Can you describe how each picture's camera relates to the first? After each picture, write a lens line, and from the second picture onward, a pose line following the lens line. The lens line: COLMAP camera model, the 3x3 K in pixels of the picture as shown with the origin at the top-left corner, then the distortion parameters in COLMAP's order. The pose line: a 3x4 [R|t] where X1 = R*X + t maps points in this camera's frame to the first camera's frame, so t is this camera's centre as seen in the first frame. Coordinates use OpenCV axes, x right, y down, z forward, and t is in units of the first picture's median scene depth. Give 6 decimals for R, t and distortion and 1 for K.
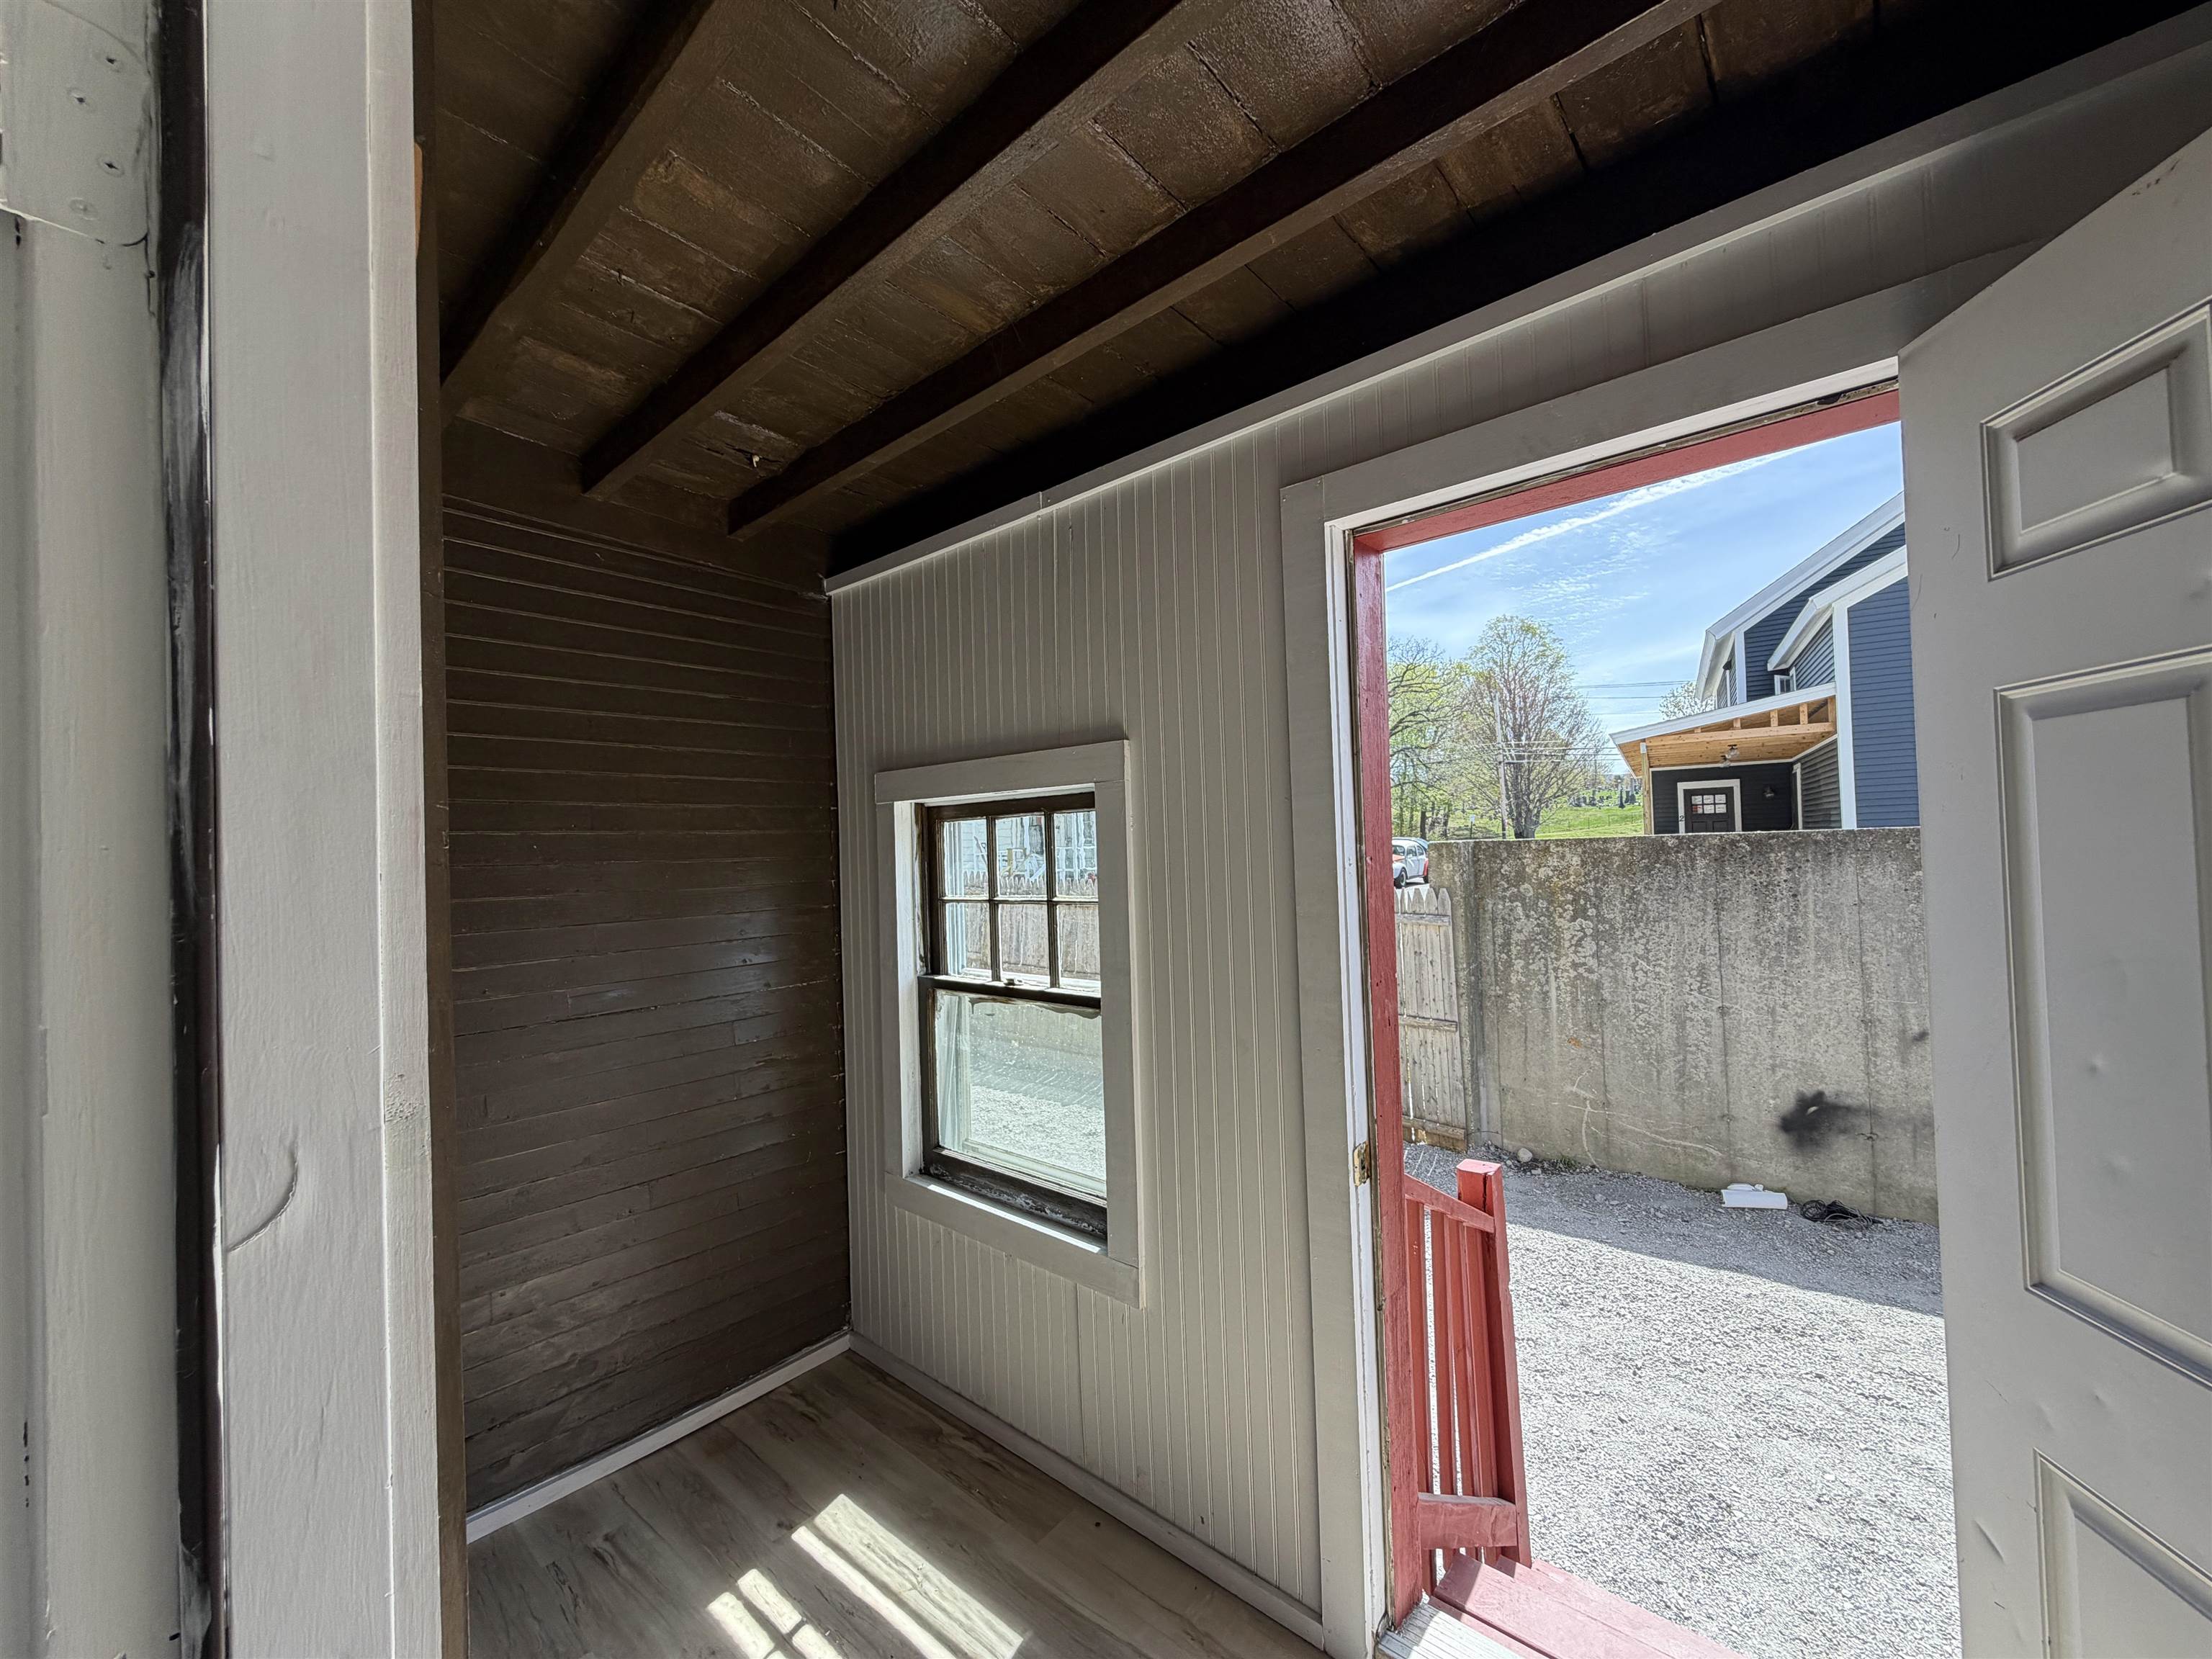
lens RADIAL K [[881.2, 0, 1102.7], [0, 881.2, 827.3], [0, 0, 1]] dist [-0.001847, 0.000891]
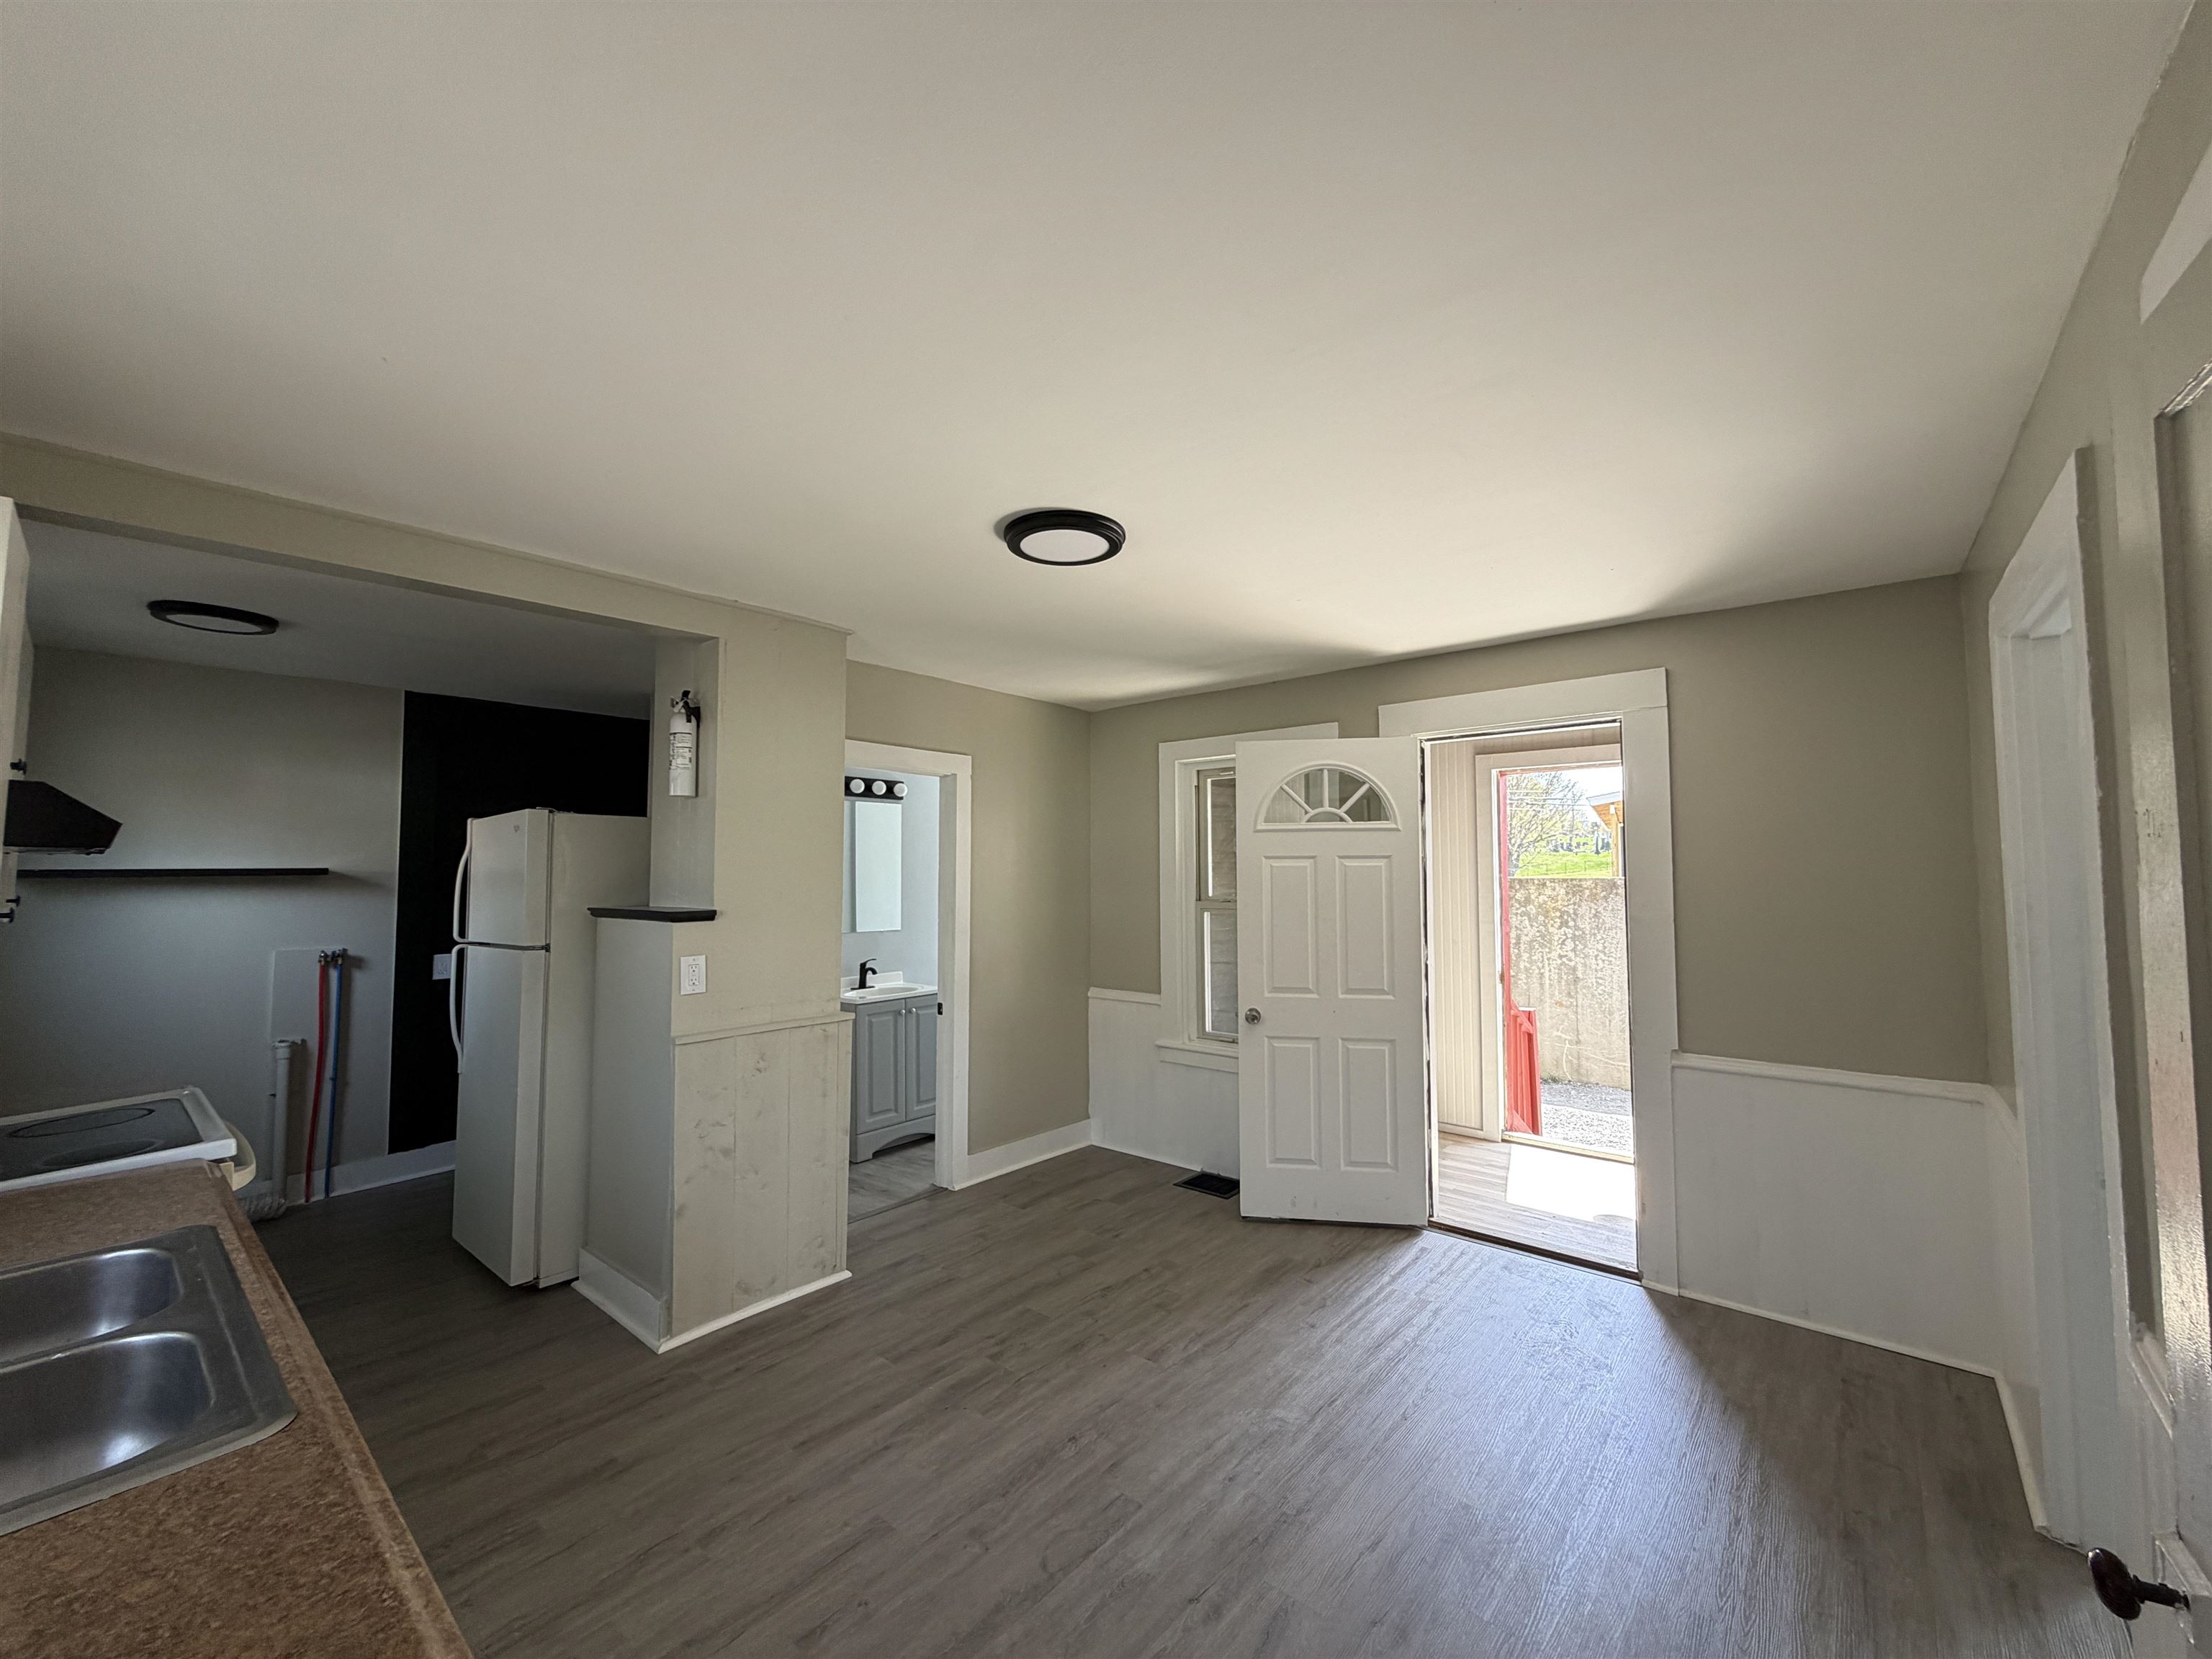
lens RADIAL K [[881.2, 0, 1099.0], [0, 881.2, 829.7], [0, 0, 1]] dist [-0.001847, 0.000891]
pose [[0.999277, 0.034183, 0.016640, -0.350010], [-0.033667, 0.998971, -0.030373, 0.001671], [-0.017661, 0.029791, 0.999400, -0.616261]]
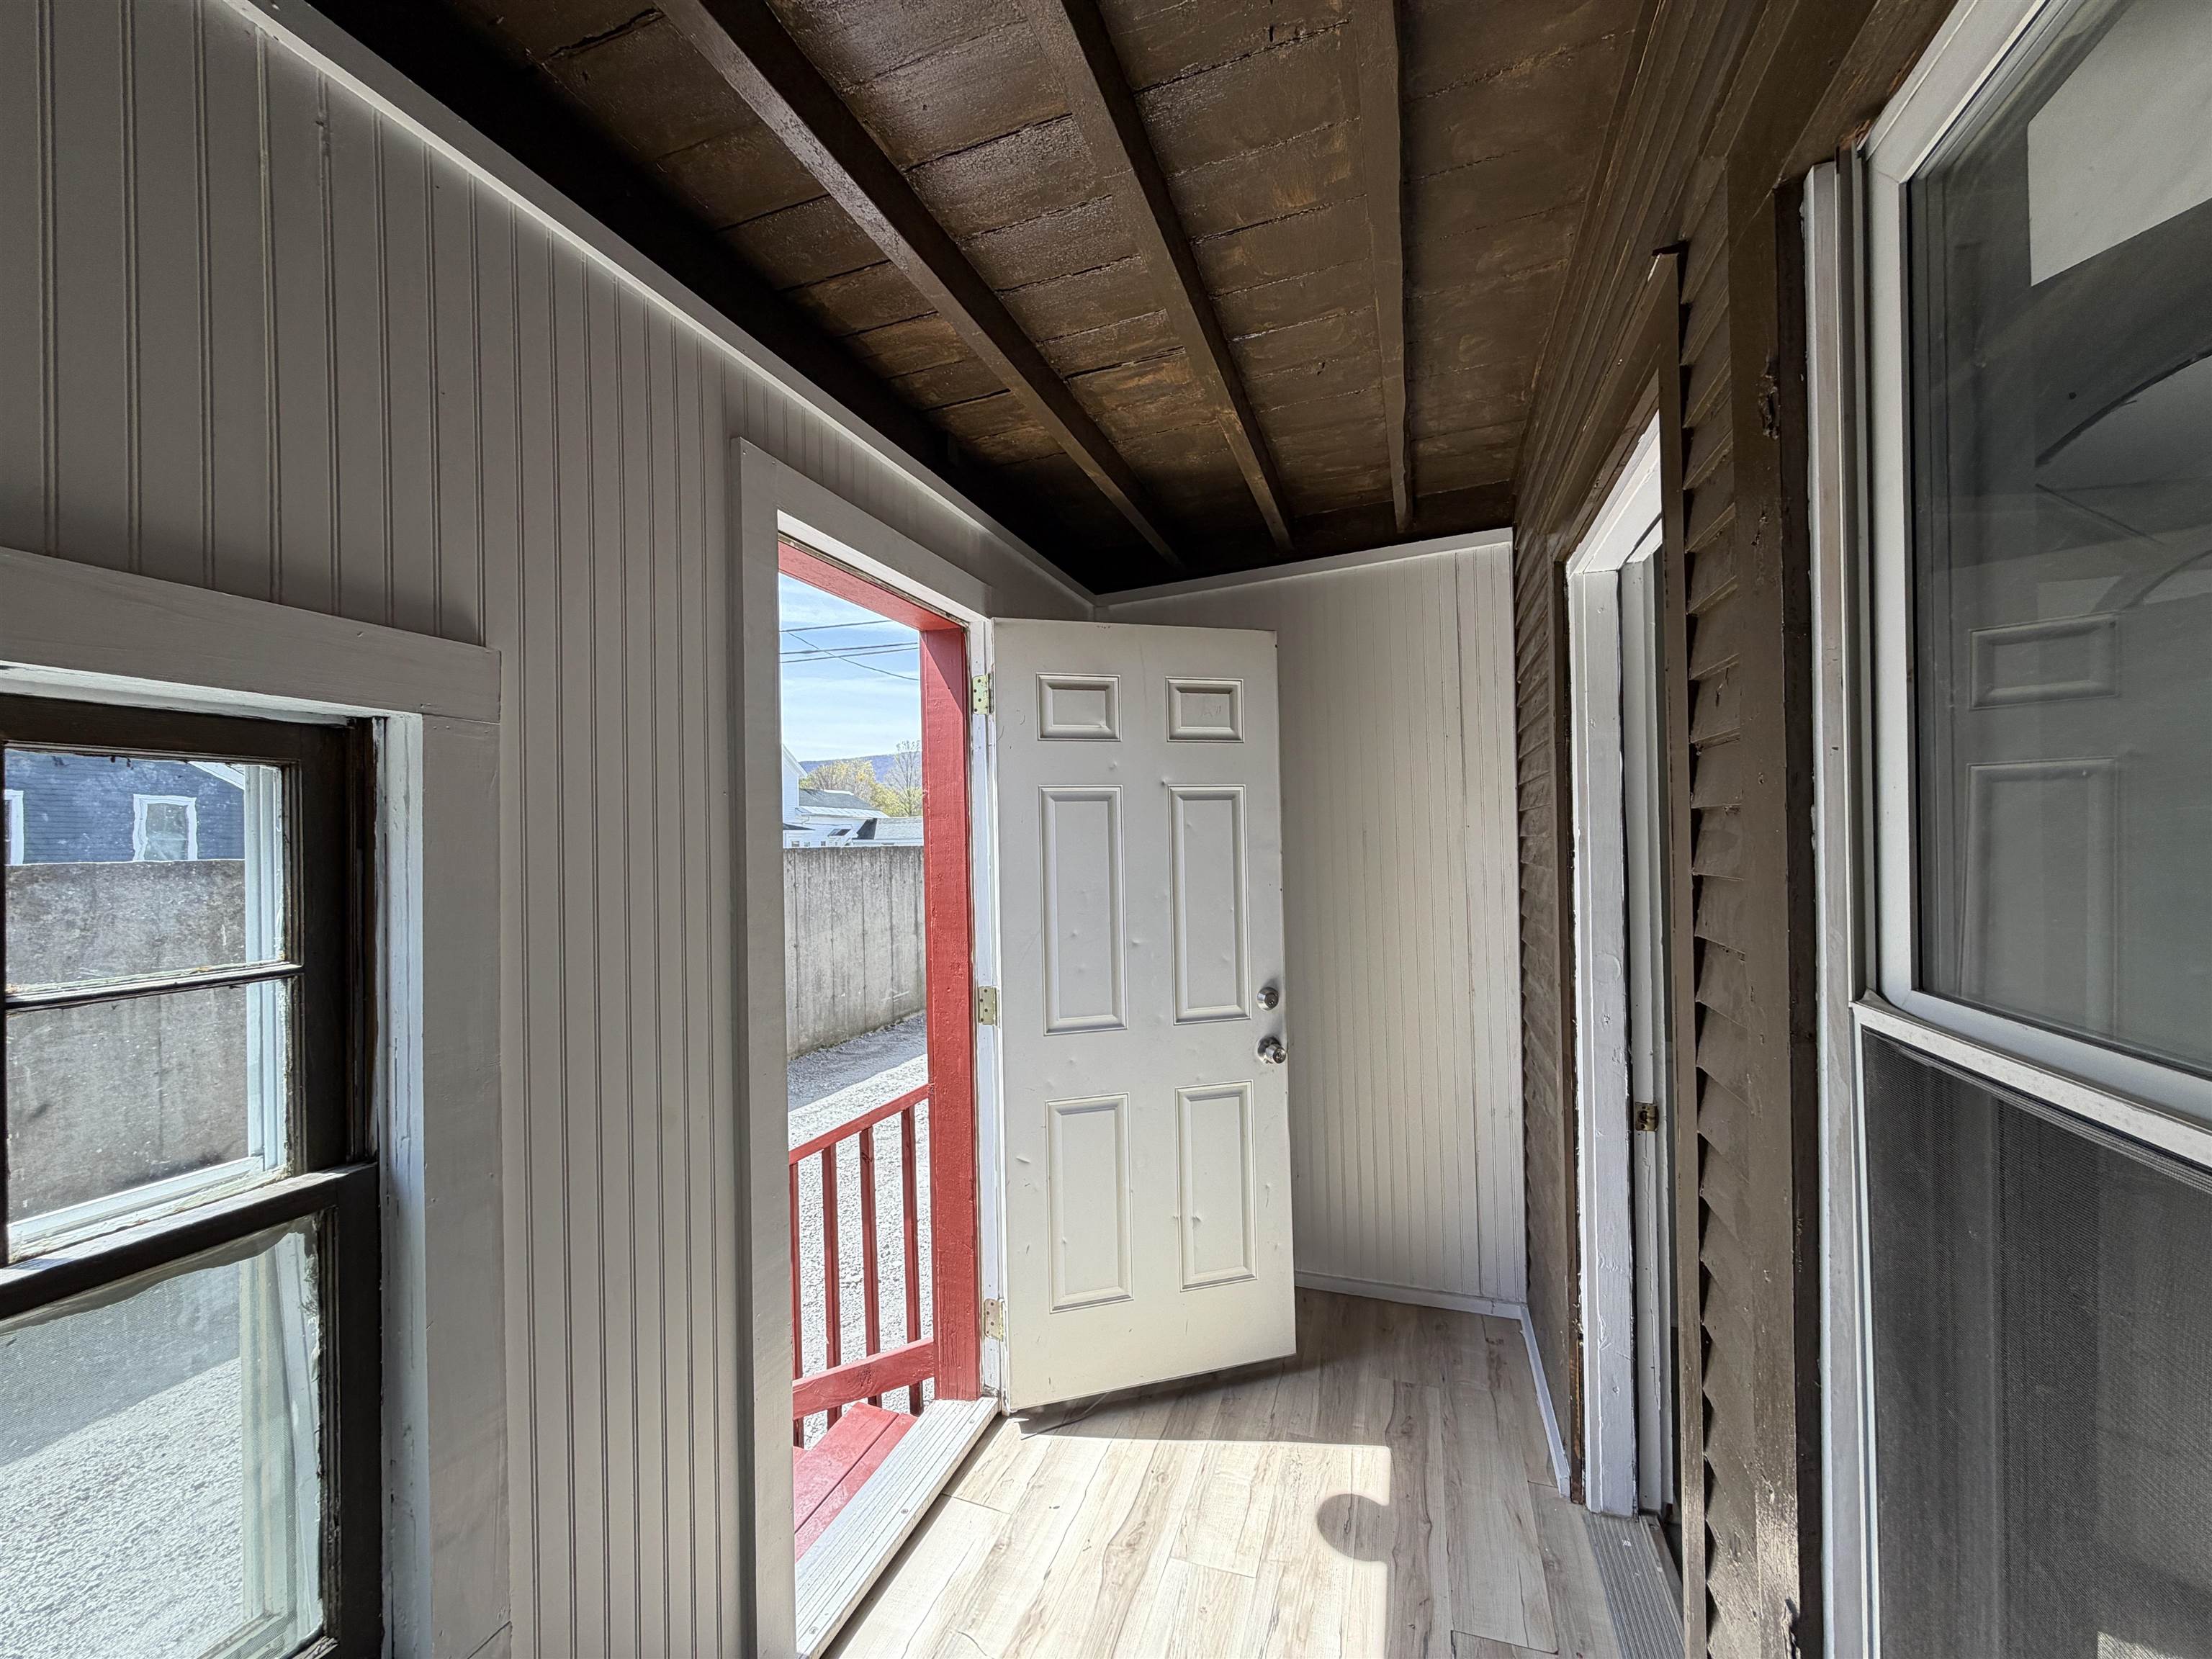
lens RADIAL K [[881.2, 0, 1099.3], [0, 881.2, 837.3], [0, 0, 1]] dist [-0.001847, 0.000891]
pose [[-0.365998, 0.044519, 0.929550, -0.212951], [0.008452, 0.998973, -0.044516, 0.015029], [-0.930577, -0.008436, -0.365998, 0.292441]]
